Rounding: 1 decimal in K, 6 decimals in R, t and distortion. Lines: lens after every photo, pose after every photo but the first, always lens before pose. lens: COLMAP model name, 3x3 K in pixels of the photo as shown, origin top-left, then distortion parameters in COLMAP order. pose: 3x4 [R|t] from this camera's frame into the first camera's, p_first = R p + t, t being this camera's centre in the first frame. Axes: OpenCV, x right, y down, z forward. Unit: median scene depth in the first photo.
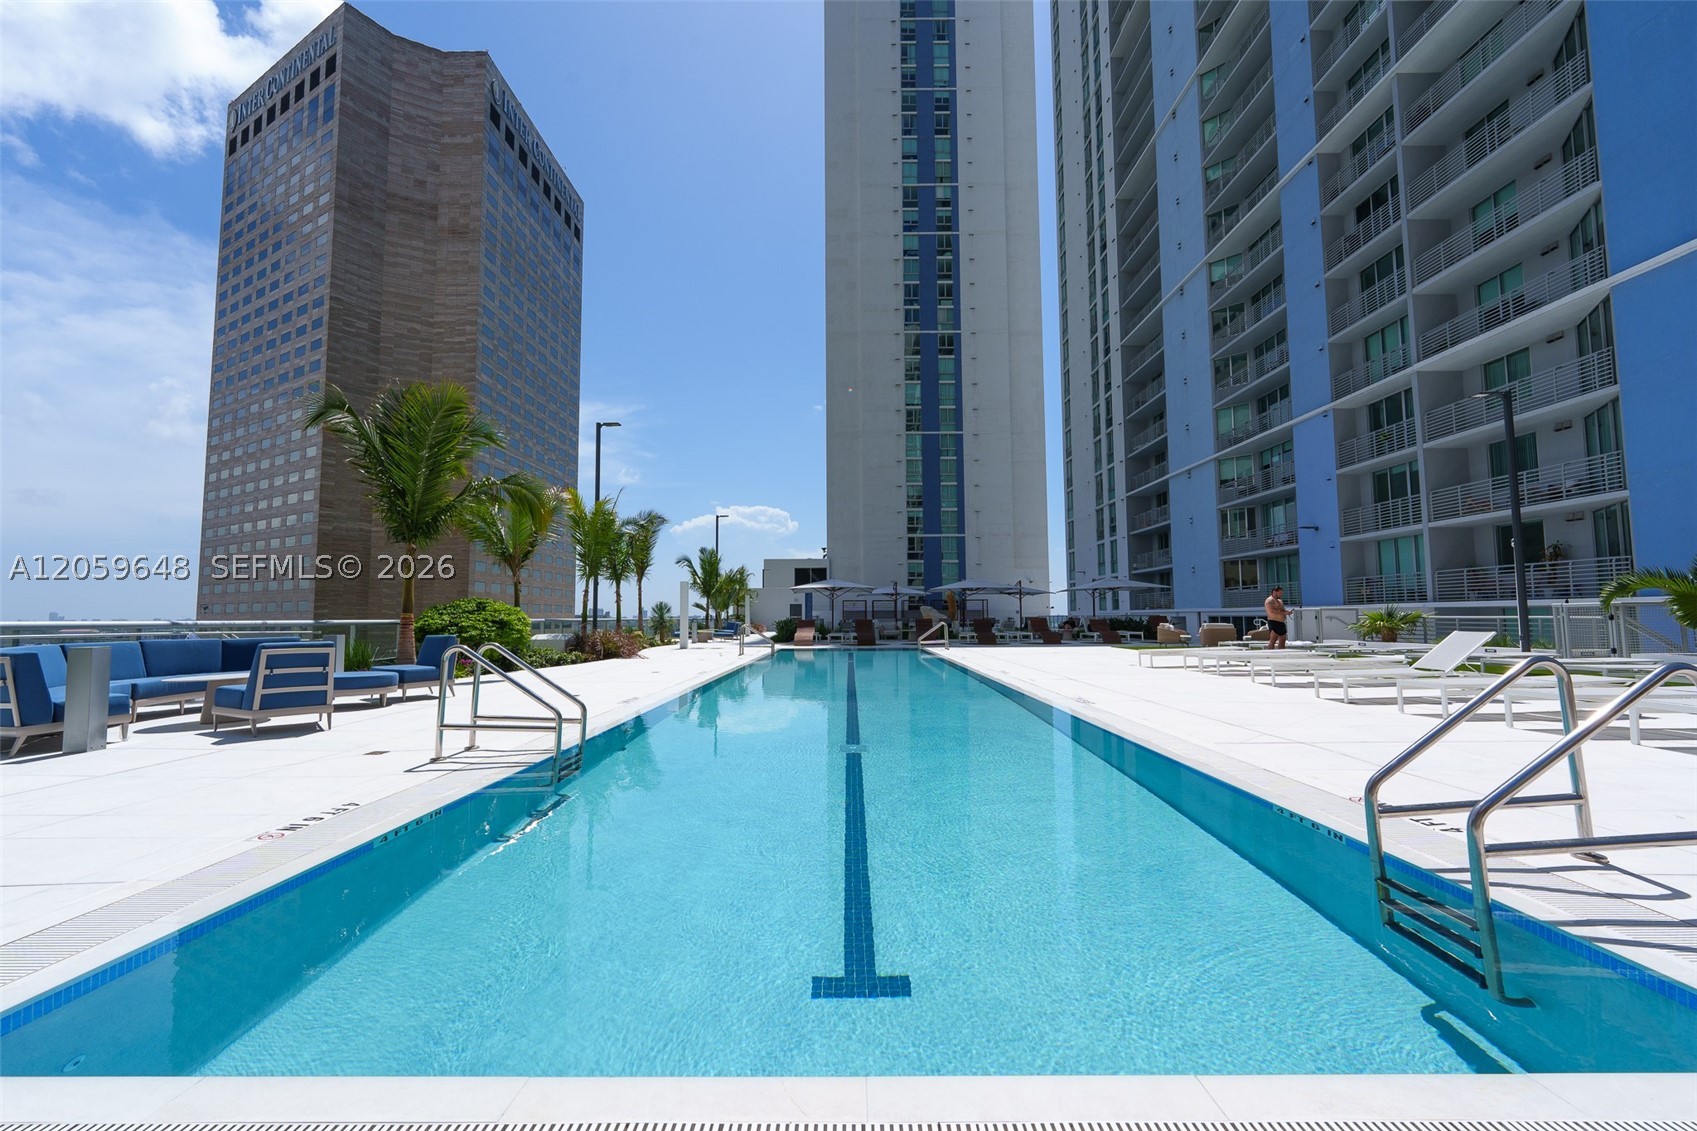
lens RADIAL K [[680.4, 0, 828.0], [0, 680.4, 568.6], [0, 0, 1]] dist [-0.002519, 0.000197]
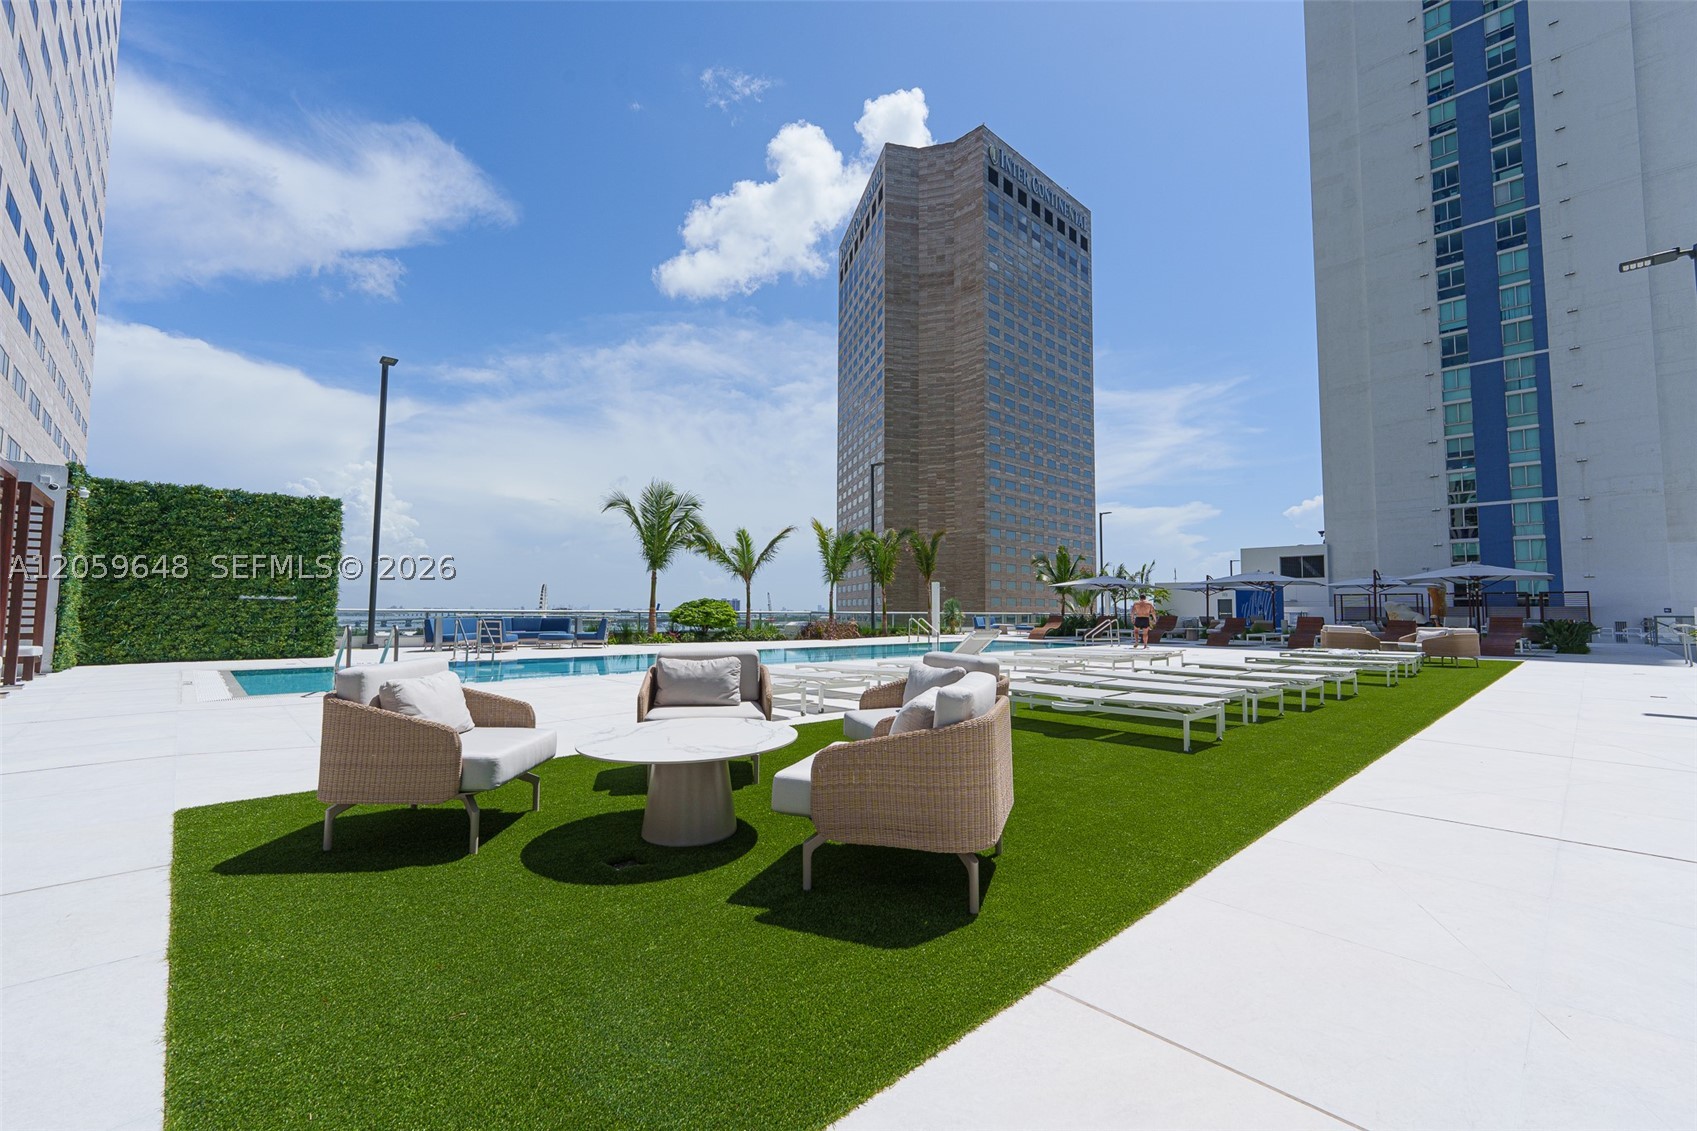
lens RADIAL K [[680.4, 0, 864.2], [0, 680.4, 567.9], [0, 0, 1]] dist [-0.002519, 0.000197]
pose [[0.711028, -0.035209, -0.702282, 0.152128], [0.040915, 0.999125, -0.008667, -0.001142], [0.701972, -0.022572, 0.711846, 0.011959]]
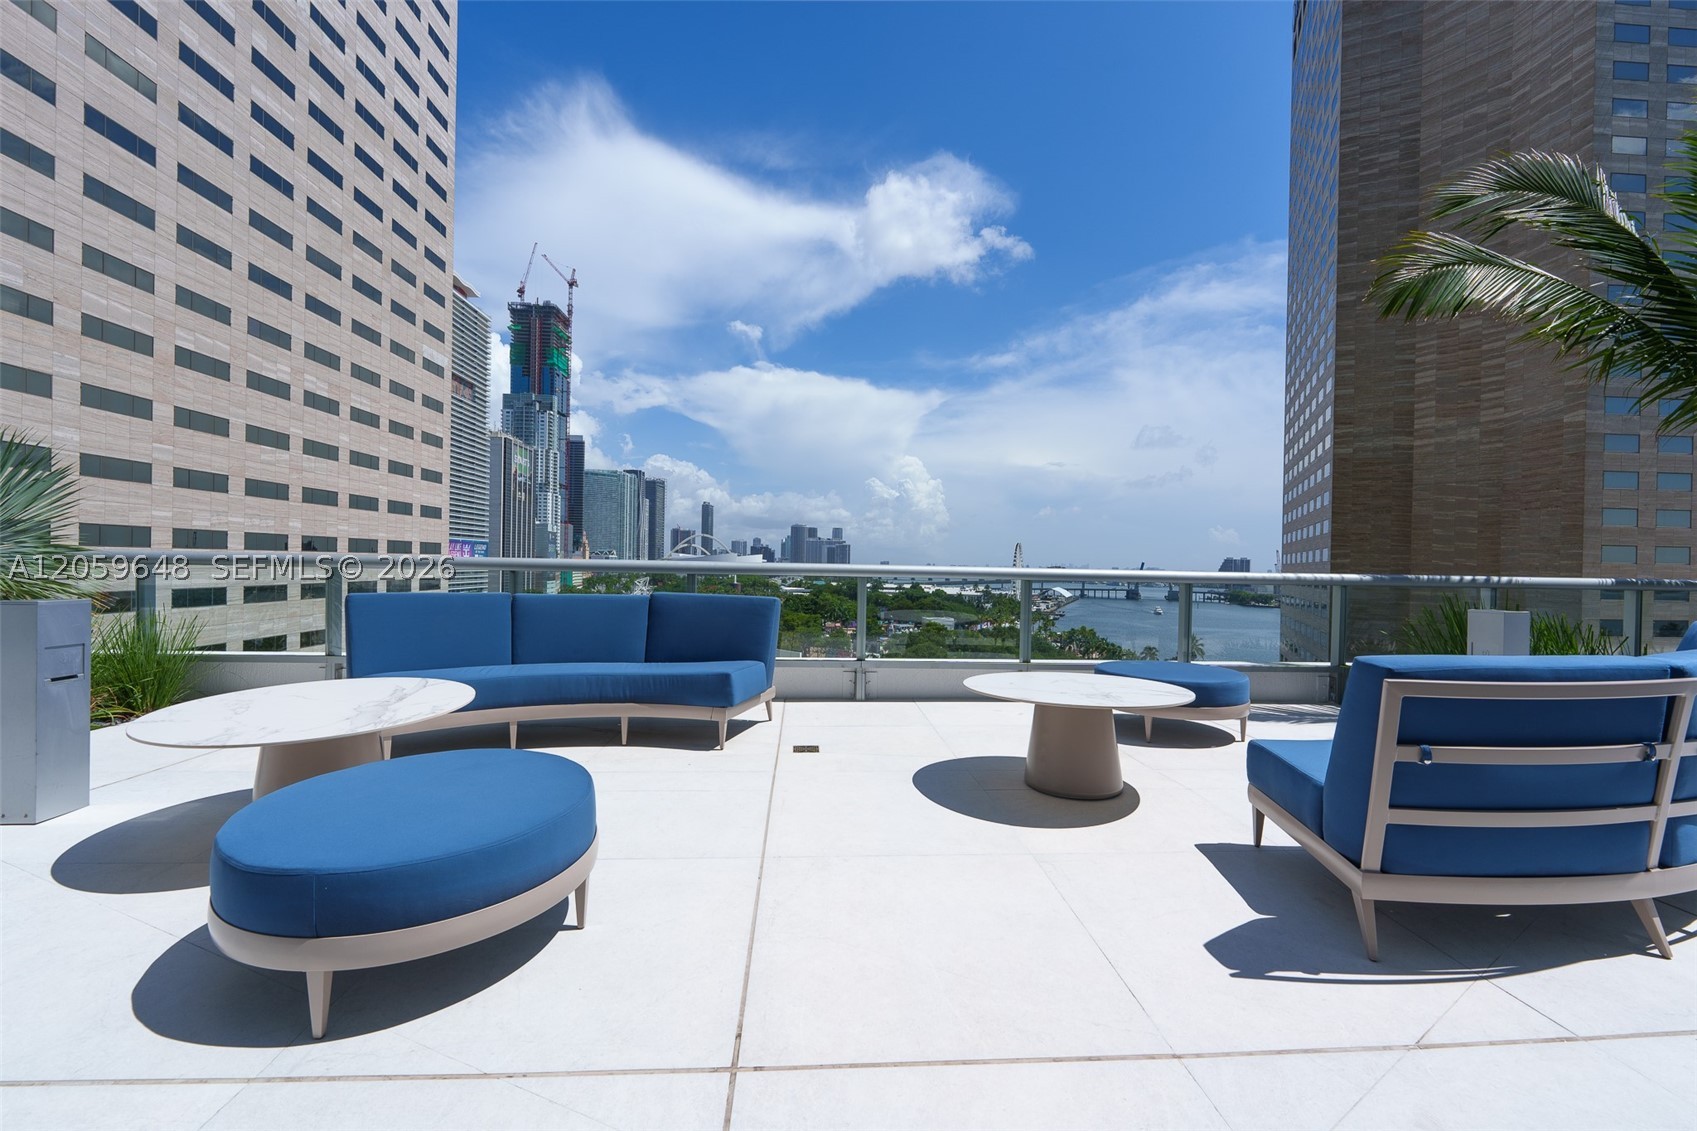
lens RADIAL K [[680.4, 0, 850.3], [0, 680.4, 567.0], [0, 0, 1]] dist [-0.002519, 0.000197]
pose [[0.085853, 0.012301, -0.996232, -0.026116], [0.051780, 0.998517, 0.016791, 0.025573], [0.994961, -0.053026, 0.085089, 0.351691]]
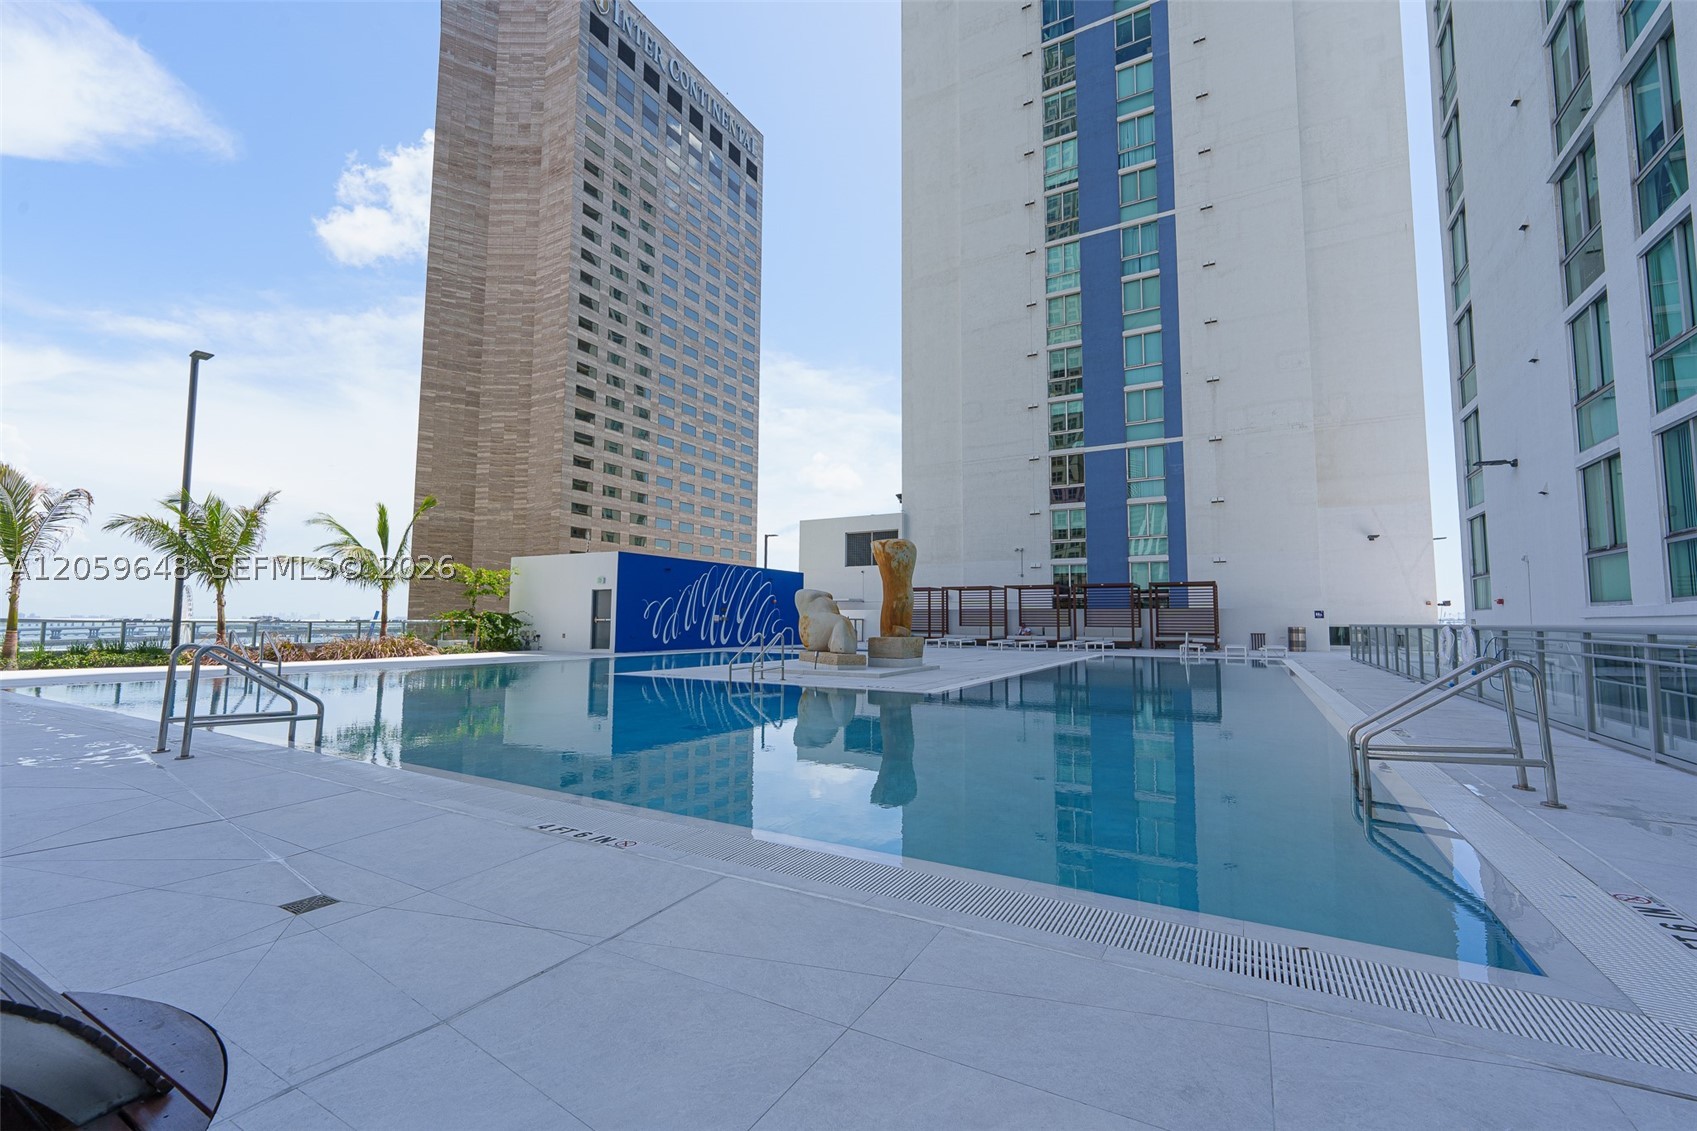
lens RADIAL K [[680.4, 0, 846.9], [0, 680.4, 568.2], [0, 0, 1]] dist [-0.002519, 0.000197]
pose [[0.883345, -0.025871, -0.468008, 0.177943], [0.023170, 0.999665, -0.011527, 0.028837], [0.468149, -0.000661, 0.883649, 0.425951]]
